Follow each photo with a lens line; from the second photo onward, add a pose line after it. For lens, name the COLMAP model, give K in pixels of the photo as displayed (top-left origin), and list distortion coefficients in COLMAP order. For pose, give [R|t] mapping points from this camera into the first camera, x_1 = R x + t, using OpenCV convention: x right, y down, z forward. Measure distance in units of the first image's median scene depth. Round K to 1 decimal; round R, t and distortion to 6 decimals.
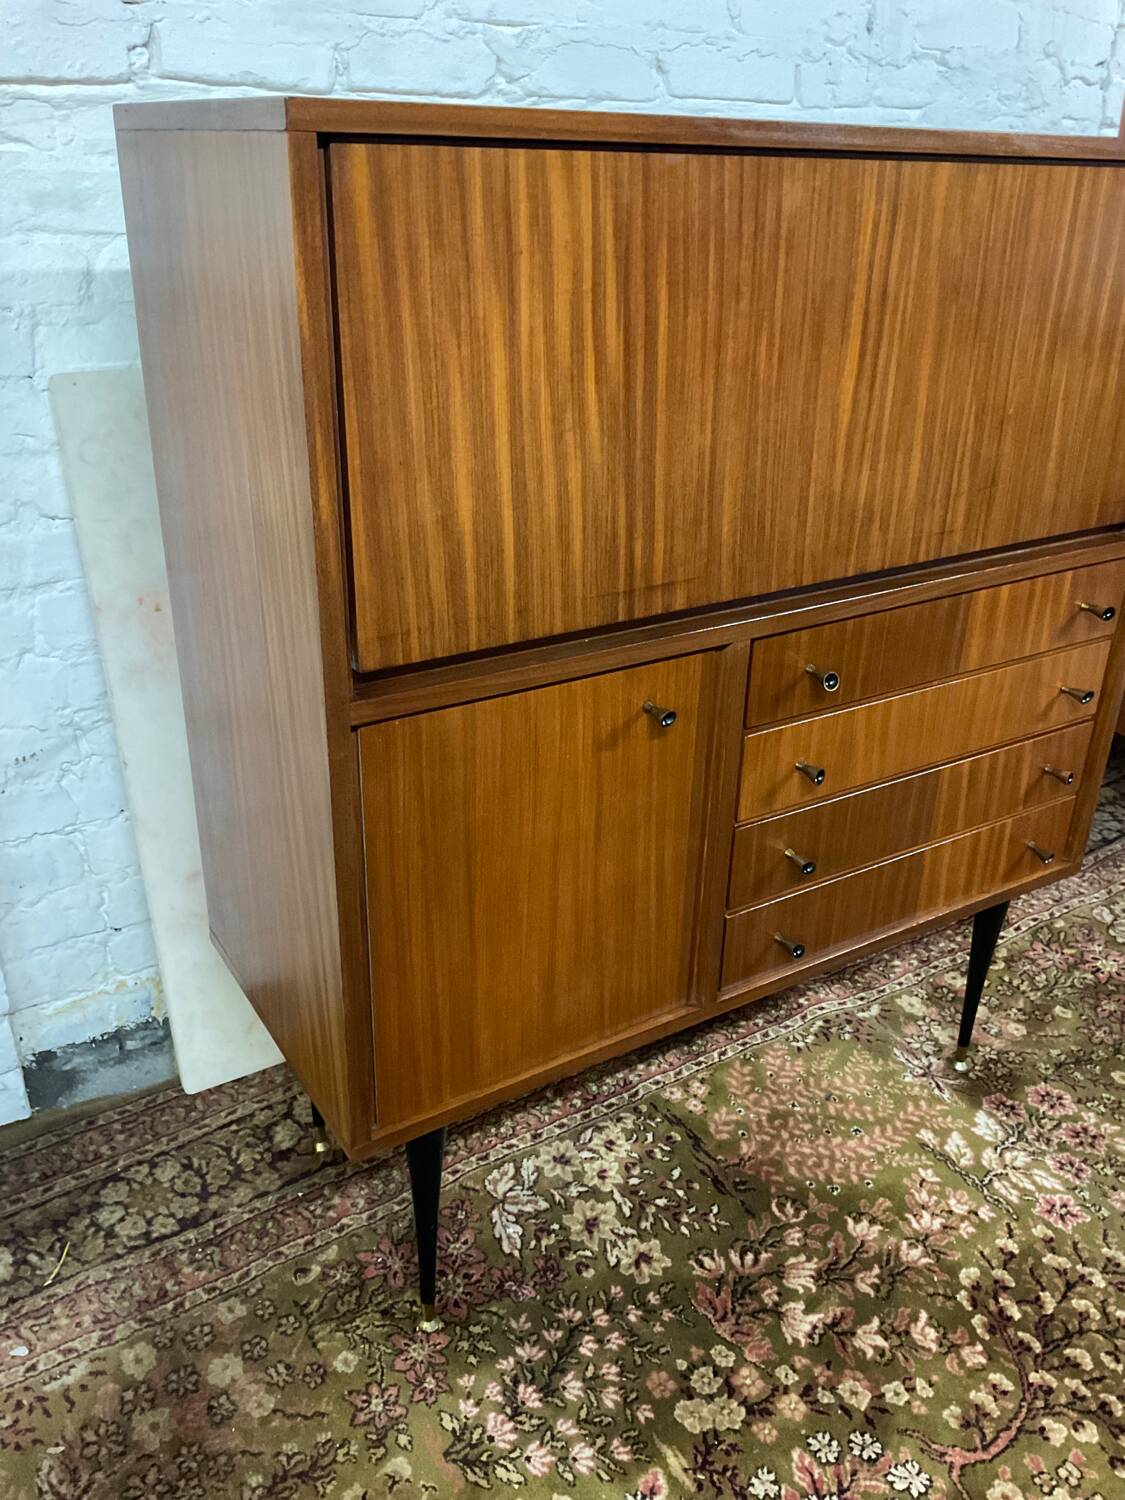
lens RADIAL K [[1238.3, 0, 560.1], [0, 1238.3, 742.1], [0, 0, 1]] dist [0.117935, -0.263176]
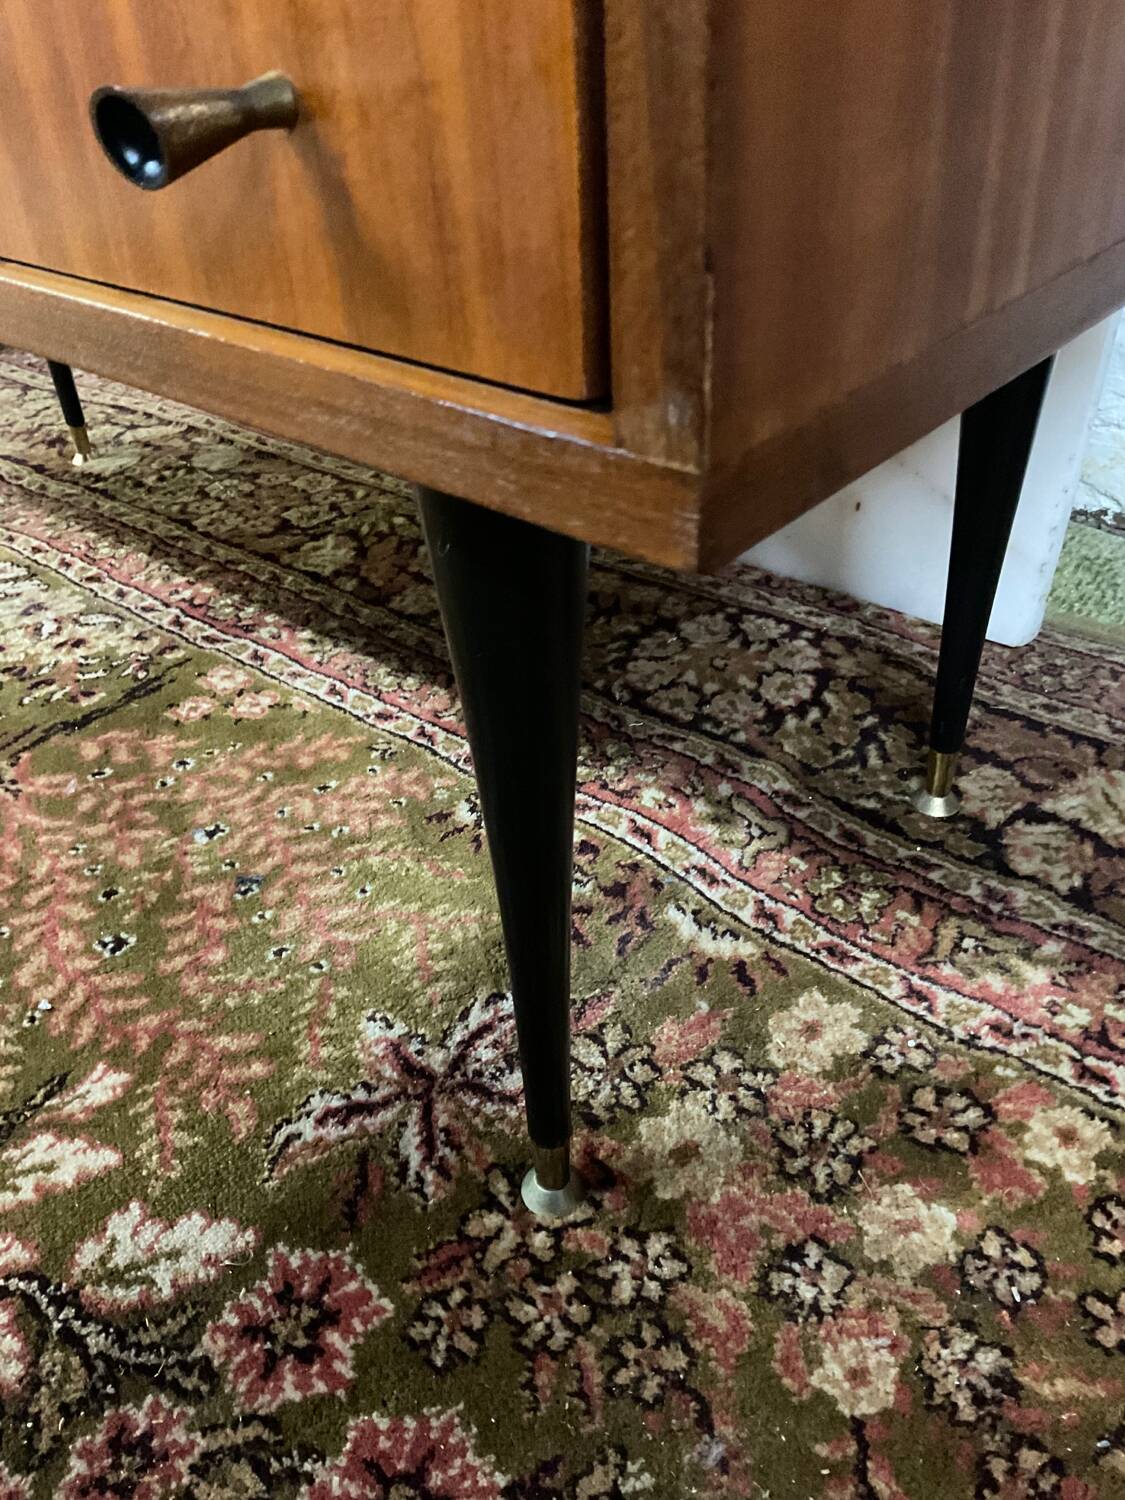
lens RADIAL K [[1256.2, 0, 561.0], [0, 1256.2, 732.6], [0, 0, 1]] dist [0.112403, -0.208386]
pose [[0.289984, 0.505135, -0.812864, 0.588848], [-0.362830, 0.843980, 0.395034, 0.076668], [0.885587, 0.180378, 0.428019, 1.034430]]
